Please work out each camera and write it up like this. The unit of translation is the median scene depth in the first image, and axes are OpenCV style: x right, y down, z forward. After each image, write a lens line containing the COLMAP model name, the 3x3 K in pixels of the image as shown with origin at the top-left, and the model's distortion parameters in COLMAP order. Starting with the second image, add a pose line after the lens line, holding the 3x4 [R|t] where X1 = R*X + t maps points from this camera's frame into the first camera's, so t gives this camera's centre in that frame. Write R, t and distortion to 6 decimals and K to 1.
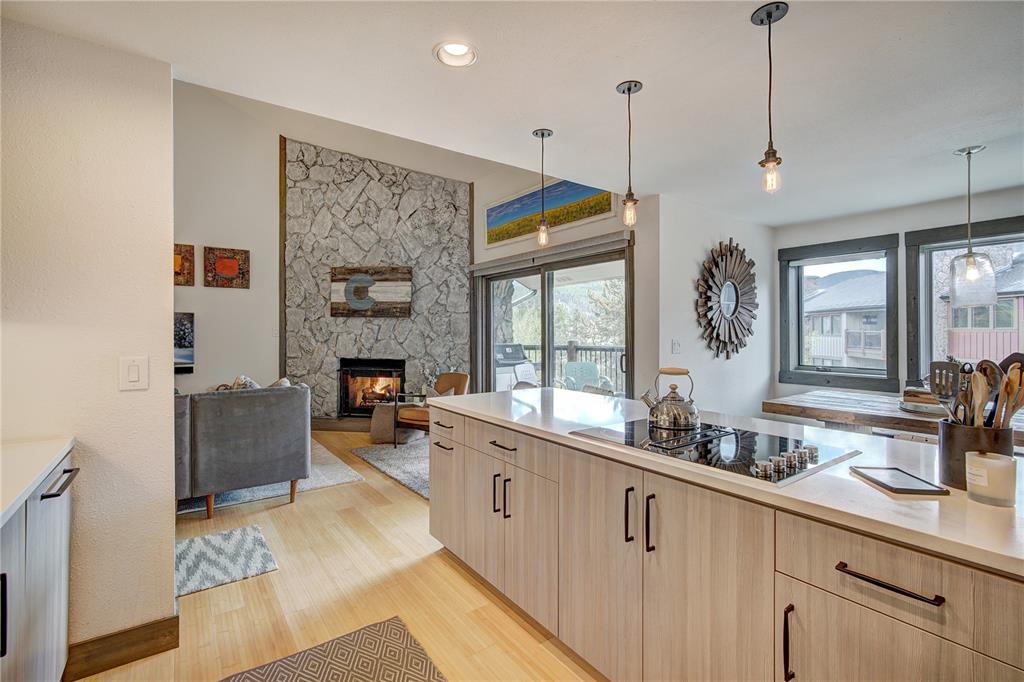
lens RADIAL K [[470.1, 0, 497.6], [0, 470.1, 326.4], [0, 0, 1]] dist [-0.001335, 0.000483]
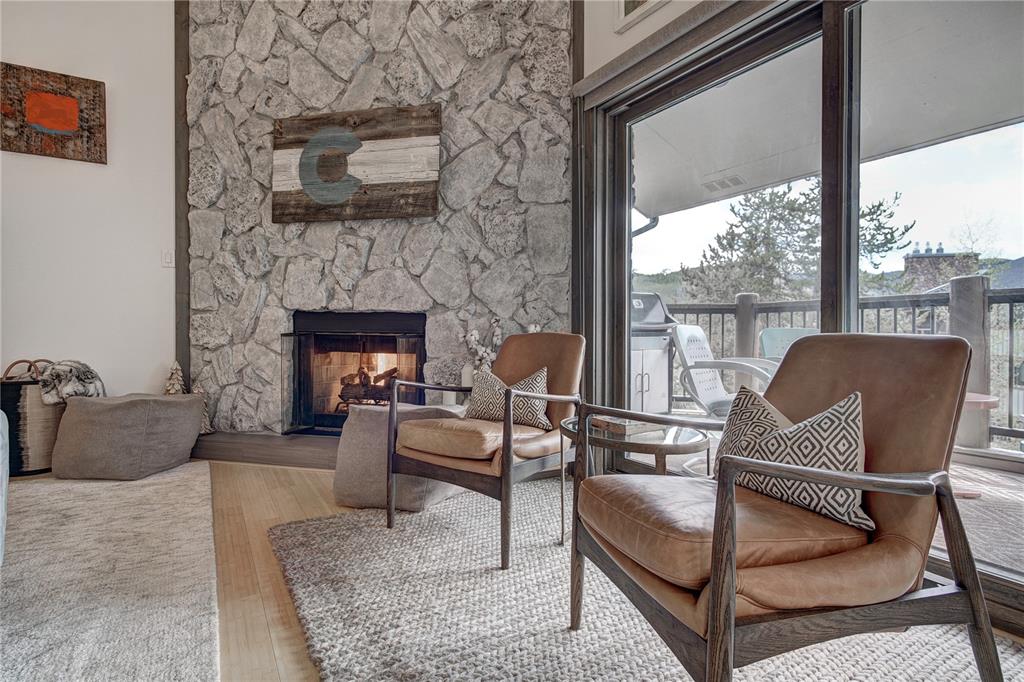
lens RADIAL K [[529.0, 0, 512.9], [0, 529.0, 340.8], [0, 0, 1]] dist [0.001192, -0.000755]
pose [[0.998016, 0.009819, -0.062198, -0.079468], [-0.007878, 0.999476, 0.031386, 0.081903], [0.062473, -0.030833, 0.997570, 0.489427]]
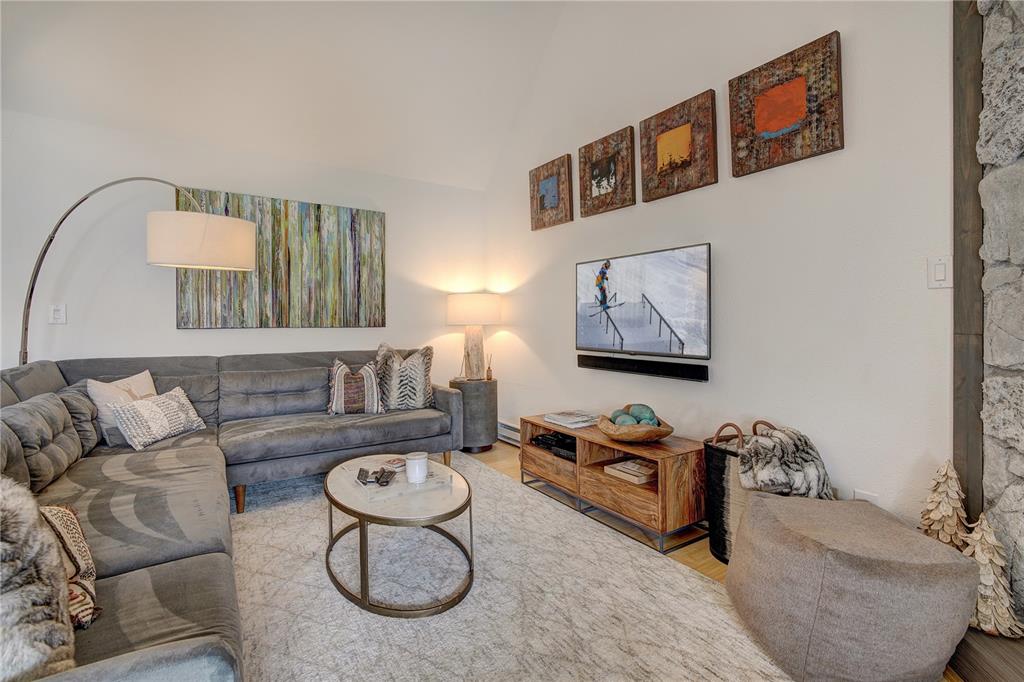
lens RADIAL K [[470.1, 0, 522.0], [0, 470.1, 323.5], [0, 0, 1]] dist [-0.001335, 0.000483]
pose [[-0.012934, 0.006754, -0.999894, -0.199023], [0.019827, 0.999782, 0.006496, 0.037104], [0.999720, -0.019741, -0.013065, 0.791780]]
